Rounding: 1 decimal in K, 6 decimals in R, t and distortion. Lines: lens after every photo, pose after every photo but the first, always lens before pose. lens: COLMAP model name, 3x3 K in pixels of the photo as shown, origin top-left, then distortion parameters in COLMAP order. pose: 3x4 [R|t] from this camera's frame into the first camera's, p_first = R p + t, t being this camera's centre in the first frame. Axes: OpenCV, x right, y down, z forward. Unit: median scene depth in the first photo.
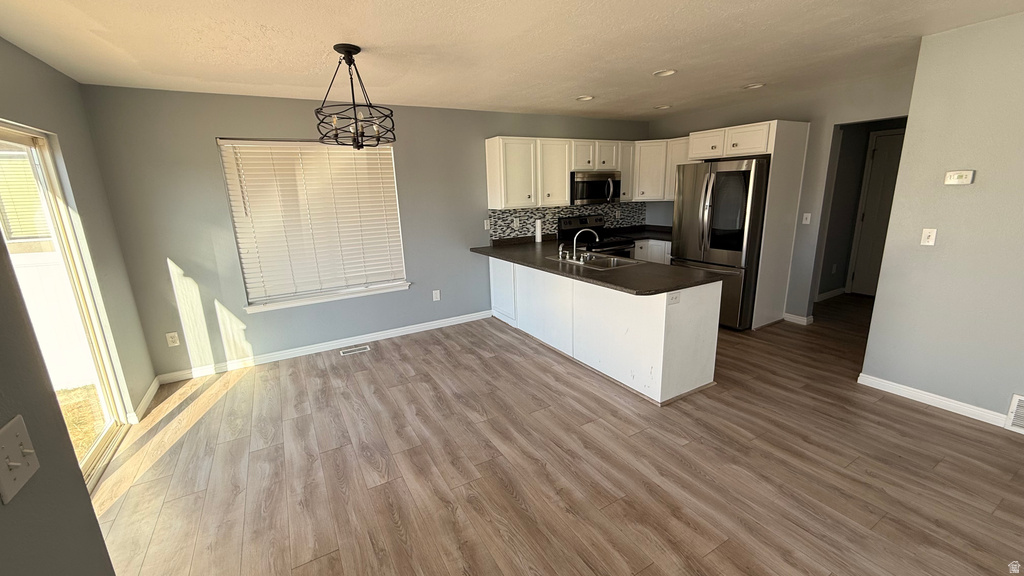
lens RADIAL K [[406.9, 0, 510.0], [0, 406.9, 289.7], [0, 0, 1]] dist [-0.001157, -0.000069]
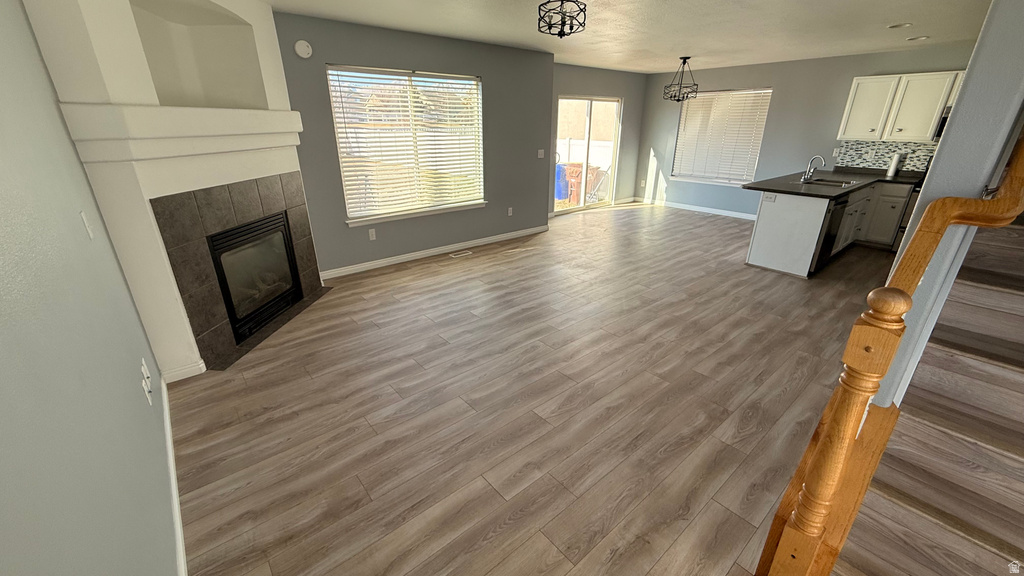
lens RADIAL K [[406.9, 0, 509.1], [0, 406.9, 289.9], [0, 0, 1]] dist [-0.001157, -0.000069]
pose [[0.172783, 0.406205, -0.897298, 1.304885], [-0.244528, 0.900169, 0.360419, 0.015706], [0.954124, 0.157140, 0.254862, -0.235676]]
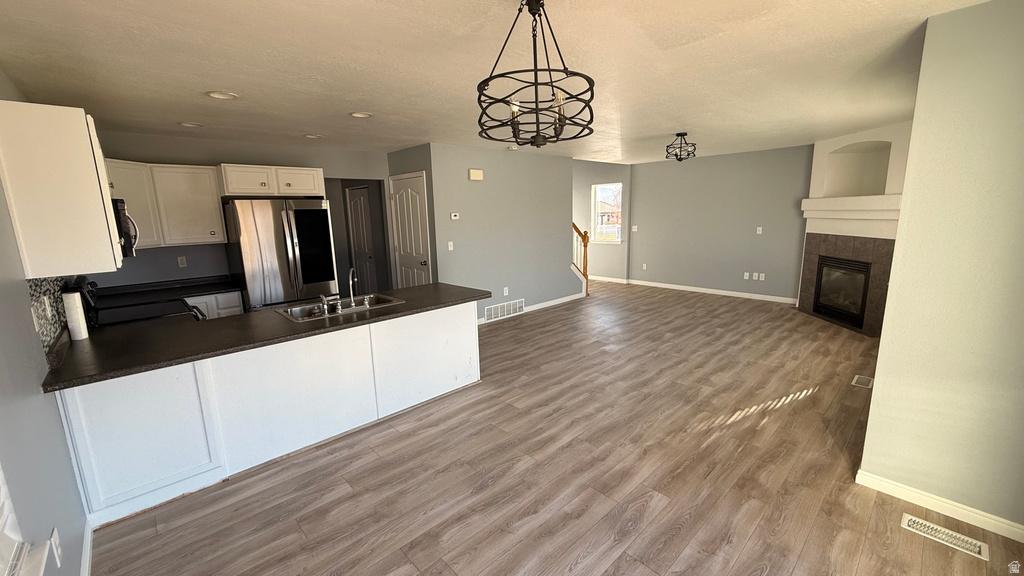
lens RADIAL K [[406.9, 0, 509.8], [0, 406.9, 288.7], [0, 0, 1]] dist [-0.001157, -0.000069]
pose [[-0.224935, -0.144528, 0.963595, -0.660139], [0.268401, 0.941488, 0.203866, -0.180699], [-0.936678, 0.304486, -0.172982, 0.794907]]
